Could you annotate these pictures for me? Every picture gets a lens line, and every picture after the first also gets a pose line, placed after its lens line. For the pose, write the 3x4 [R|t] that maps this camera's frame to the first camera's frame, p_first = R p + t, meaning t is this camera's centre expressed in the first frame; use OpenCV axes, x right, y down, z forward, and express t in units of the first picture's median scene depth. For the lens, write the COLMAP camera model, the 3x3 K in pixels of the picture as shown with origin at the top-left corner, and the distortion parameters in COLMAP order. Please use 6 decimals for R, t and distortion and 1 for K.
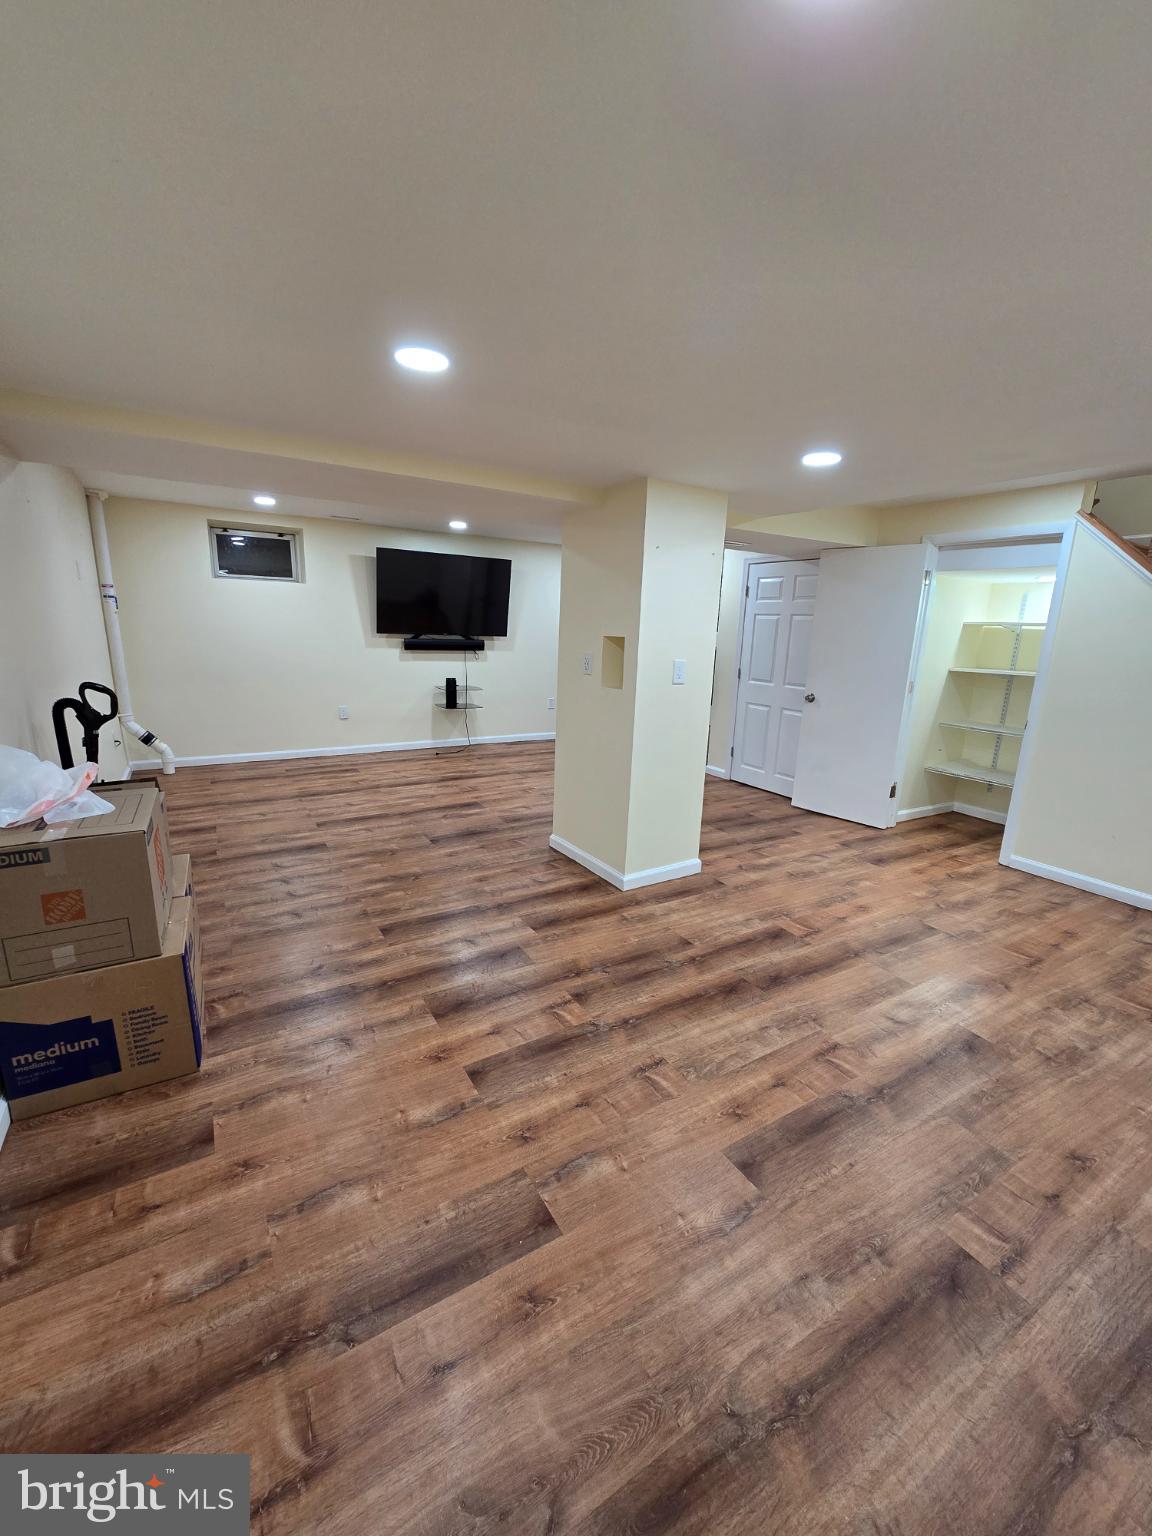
lens RADIAL K [[627.2, 0, 578.4], [0, 627.2, 770.4], [0, 0, 1]] dist [-0.004405, 0.001927]
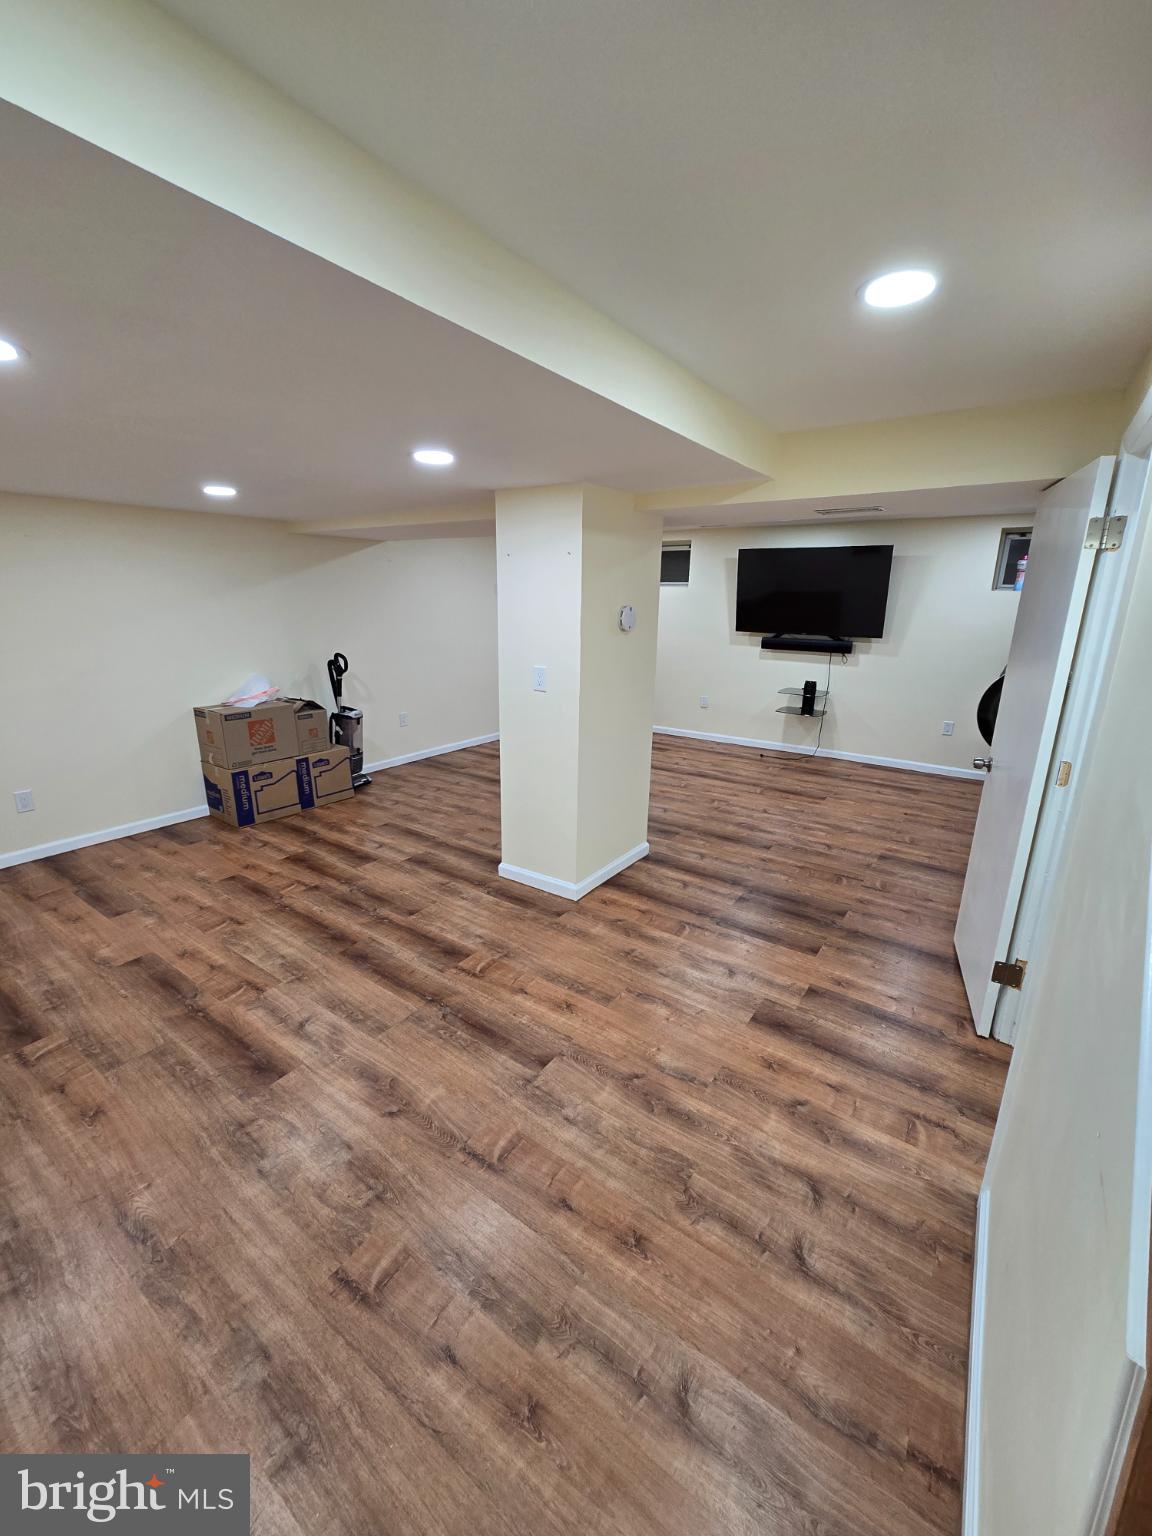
lens RADIAL K [[627.2, 0, 576.0], [0, 627.2, 773.0], [0, 0, 1]] dist [-0.004405, 0.001927]
pose [[0.403256, 0.222832, -0.887542, 1.090480], [-0.209088, 0.966678, 0.147701, -0.172882], [0.890880, 0.126013, 0.436411, 0.652445]]
